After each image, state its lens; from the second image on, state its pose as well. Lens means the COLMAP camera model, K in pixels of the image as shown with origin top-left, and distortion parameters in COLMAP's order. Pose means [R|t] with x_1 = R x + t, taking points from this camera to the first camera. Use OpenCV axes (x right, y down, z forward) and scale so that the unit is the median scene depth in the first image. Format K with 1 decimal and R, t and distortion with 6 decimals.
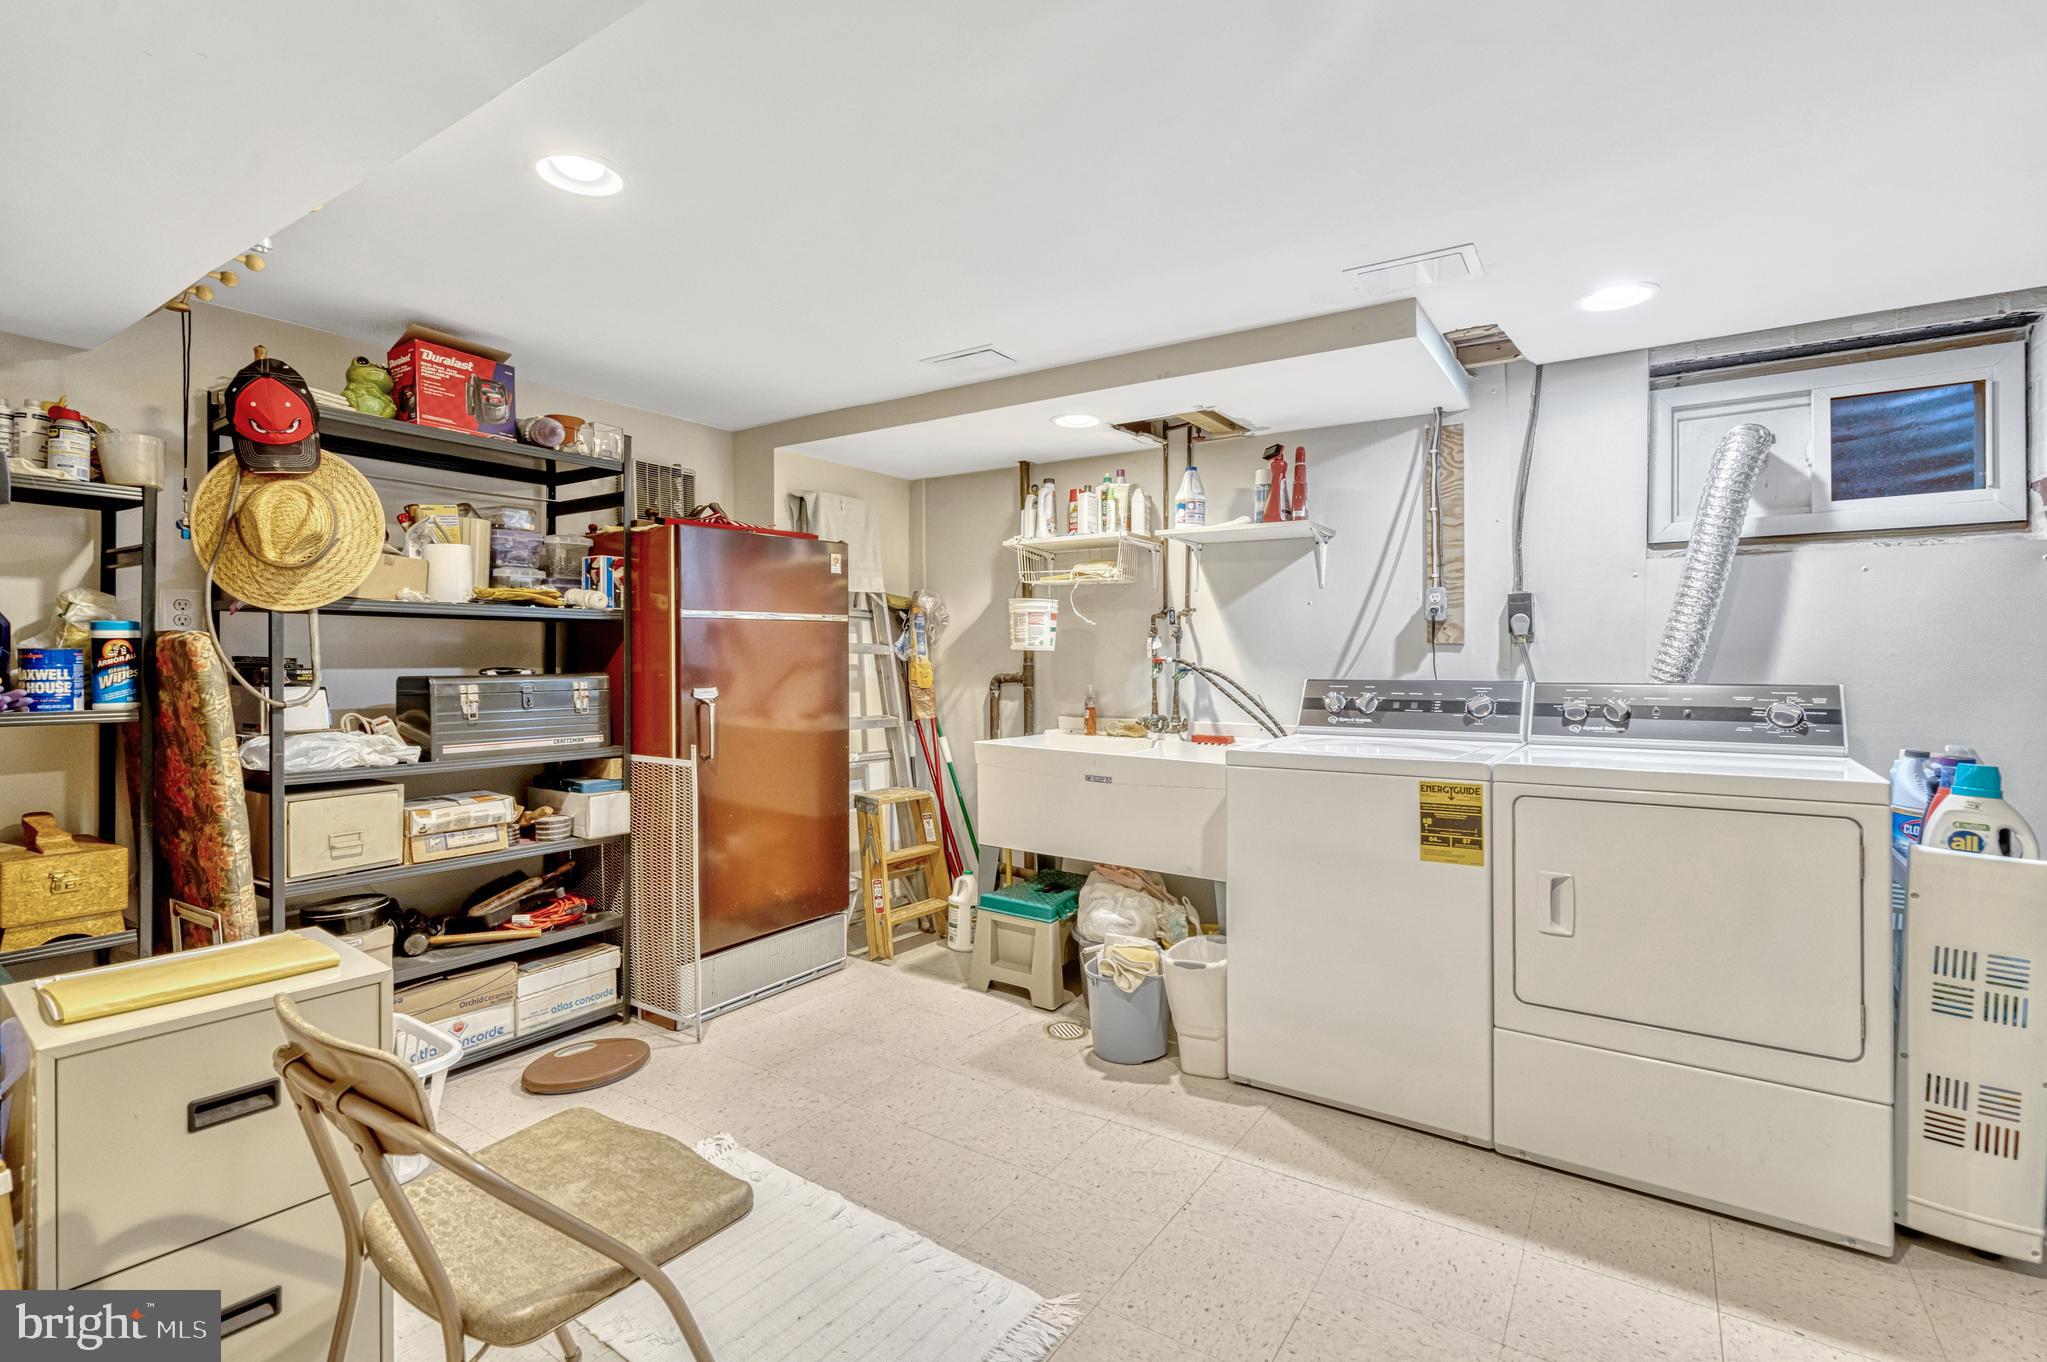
lens RADIAL K [[945.6, 0, 1024.6], [0, 945.6, 662.8], [0, 0, 1]] dist [-0.004008, -0.000268]
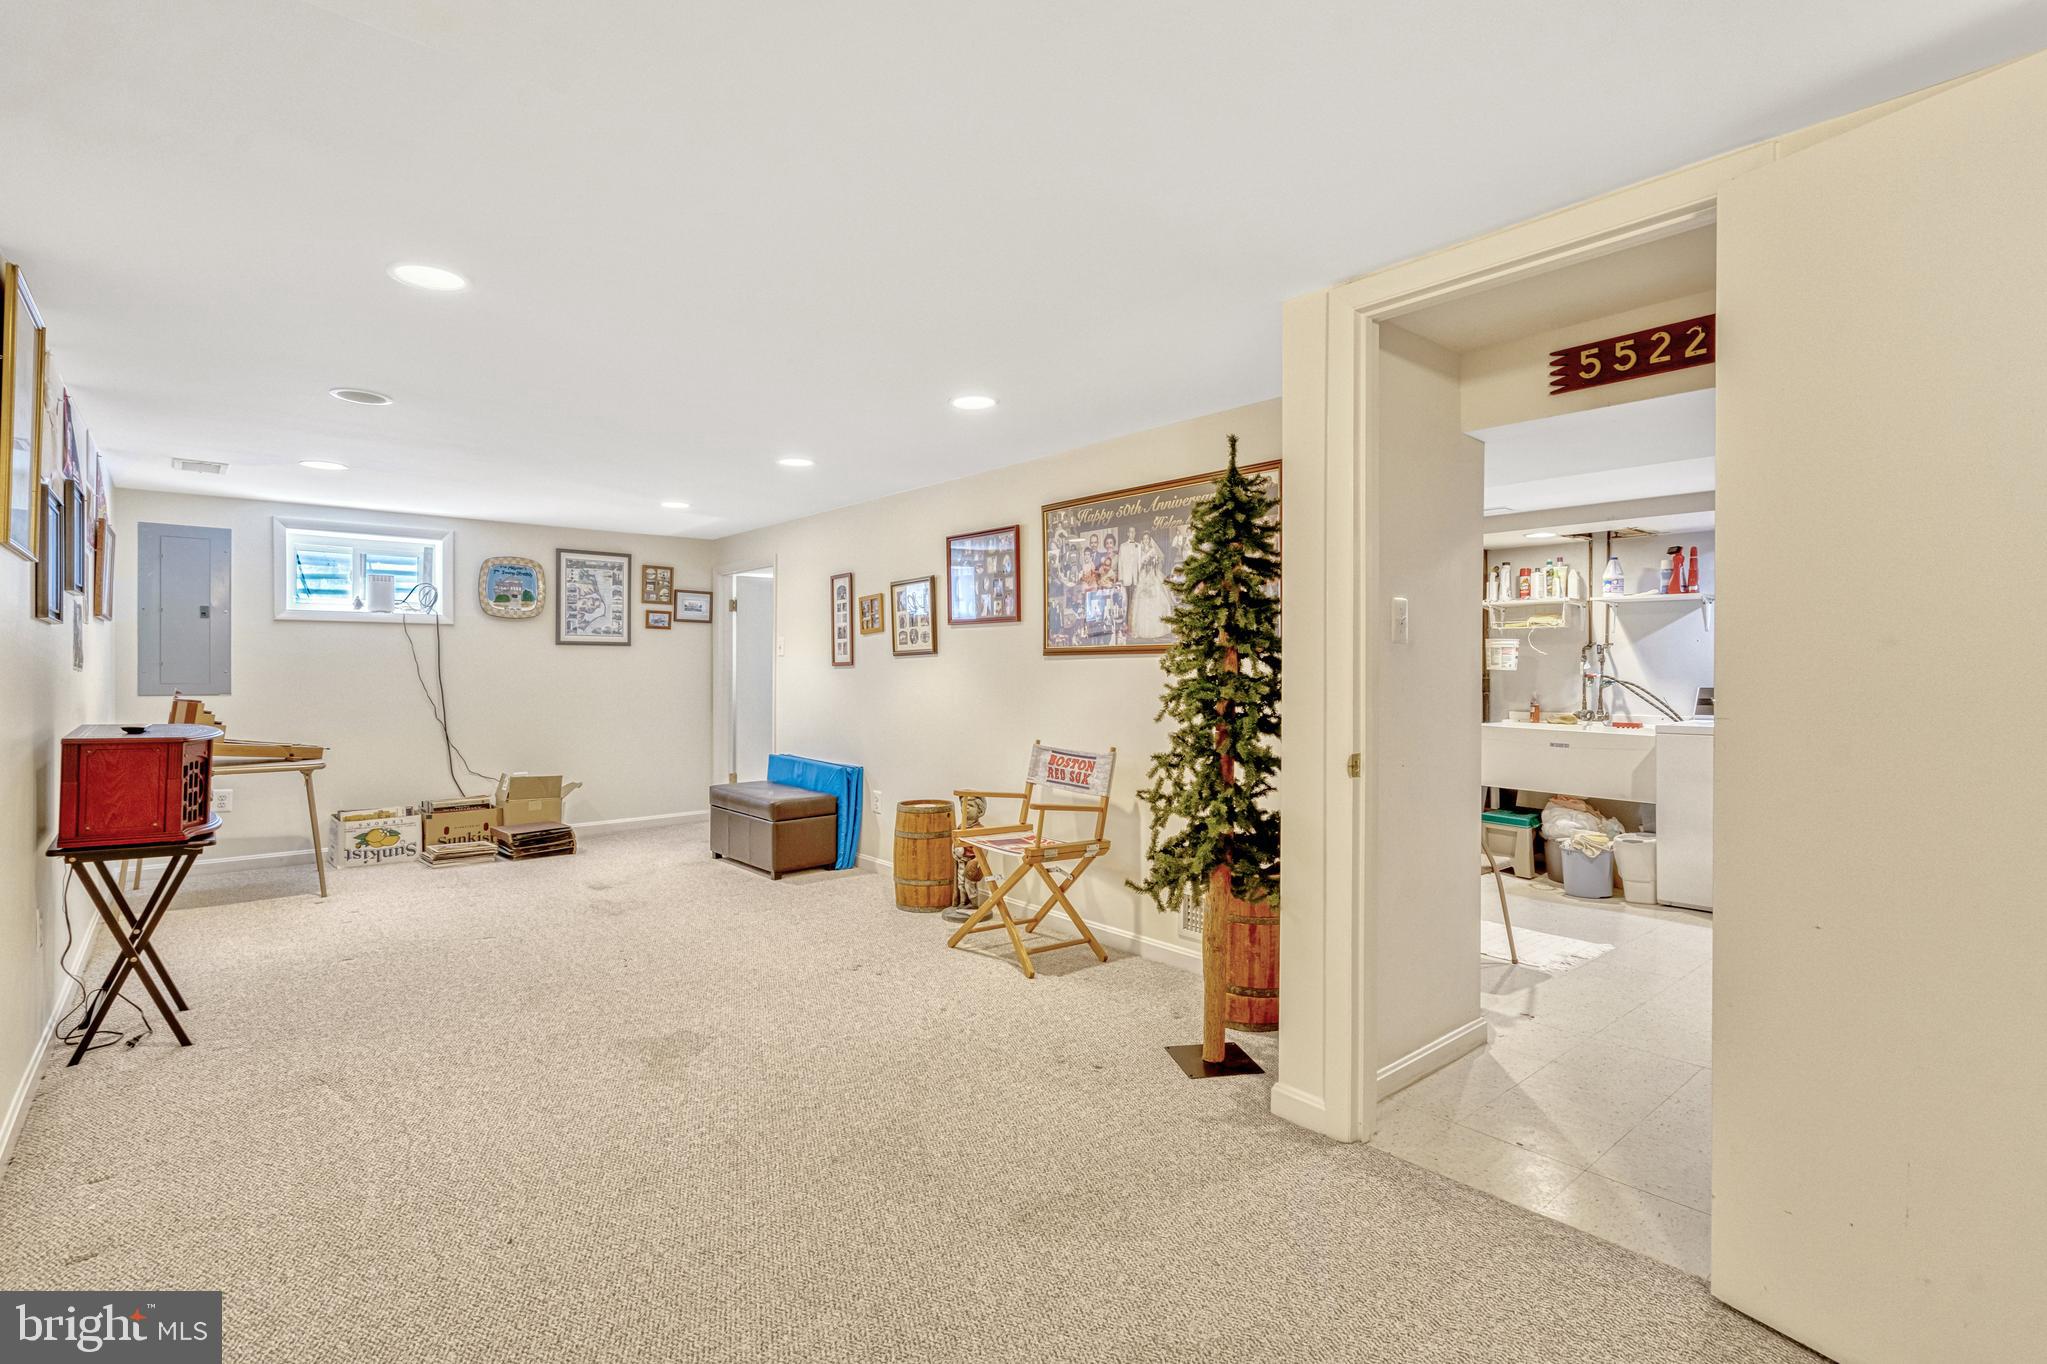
lens RADIAL K [[979.8, 0, 1012.9], [0, 979.8, 680.6], [0, 0, 1]] dist [0.000278, 0.000171]
pose [[0.965960, -0.001030, -0.258690, -0.374829], [0.002552, 0.999981, 0.005549, -0.006628], [0.258679, -0.006020, 0.965944, -0.870924]]
